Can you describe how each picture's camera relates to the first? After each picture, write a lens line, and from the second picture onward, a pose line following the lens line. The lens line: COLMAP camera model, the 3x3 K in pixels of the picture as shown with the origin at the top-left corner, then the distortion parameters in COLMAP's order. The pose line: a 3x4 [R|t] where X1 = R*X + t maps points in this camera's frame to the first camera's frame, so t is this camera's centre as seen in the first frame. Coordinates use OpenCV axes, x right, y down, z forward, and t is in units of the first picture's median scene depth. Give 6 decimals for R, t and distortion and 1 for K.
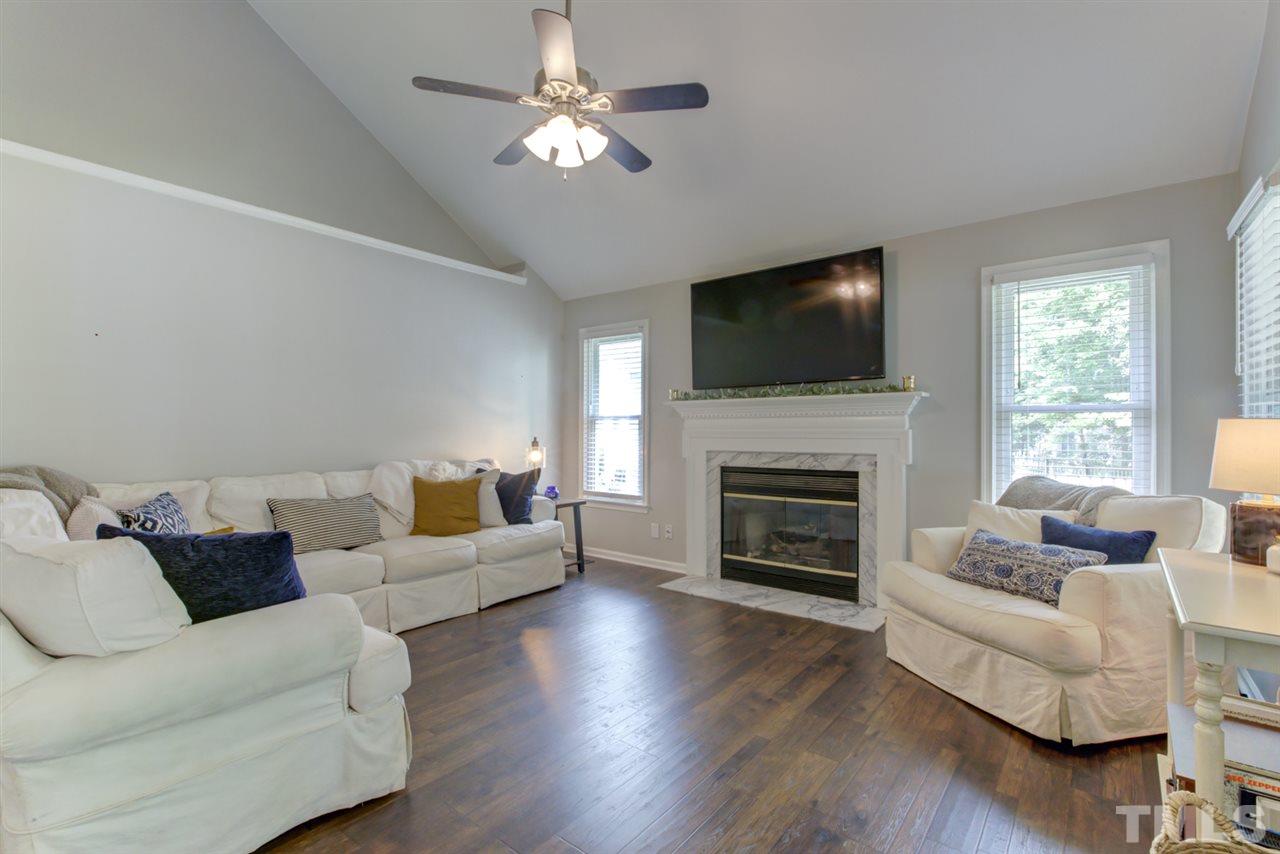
lens RADIAL K [[584.9, 0, 640.0], [0, 584.9, 427.0], [0, 0, 1]] dist [-0.002086, 0.000219]
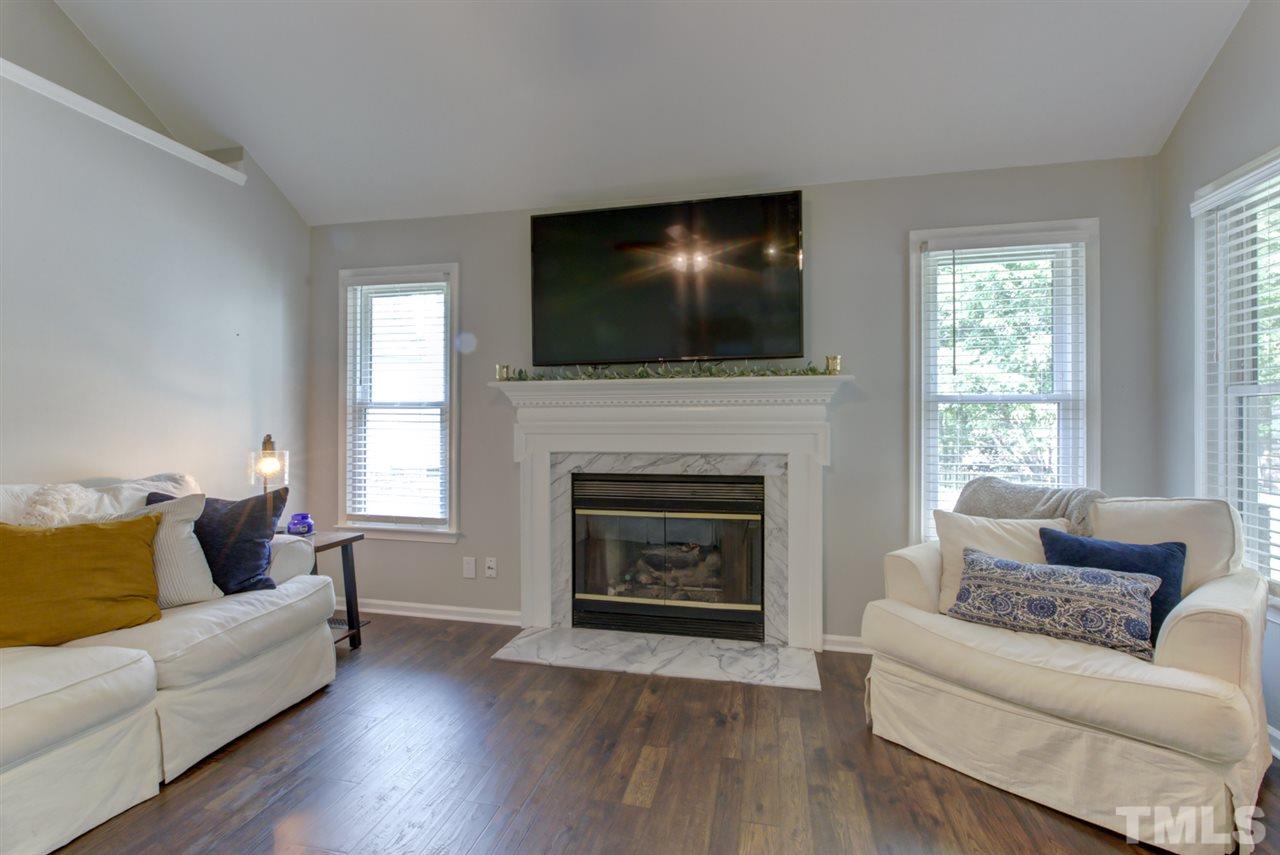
lens RADIAL K [[584.9, 0, 640.0], [0, 584.9, 427.5], [0, 0, 1]] dist [-0.002086, 0.000219]
pose [[0.901638, -0.000391, 0.432491, -0.109178], [-0.003111, 0.999968, 0.007389, 0.005393], [-0.432480, -0.008008, 0.901608, 0.338095]]
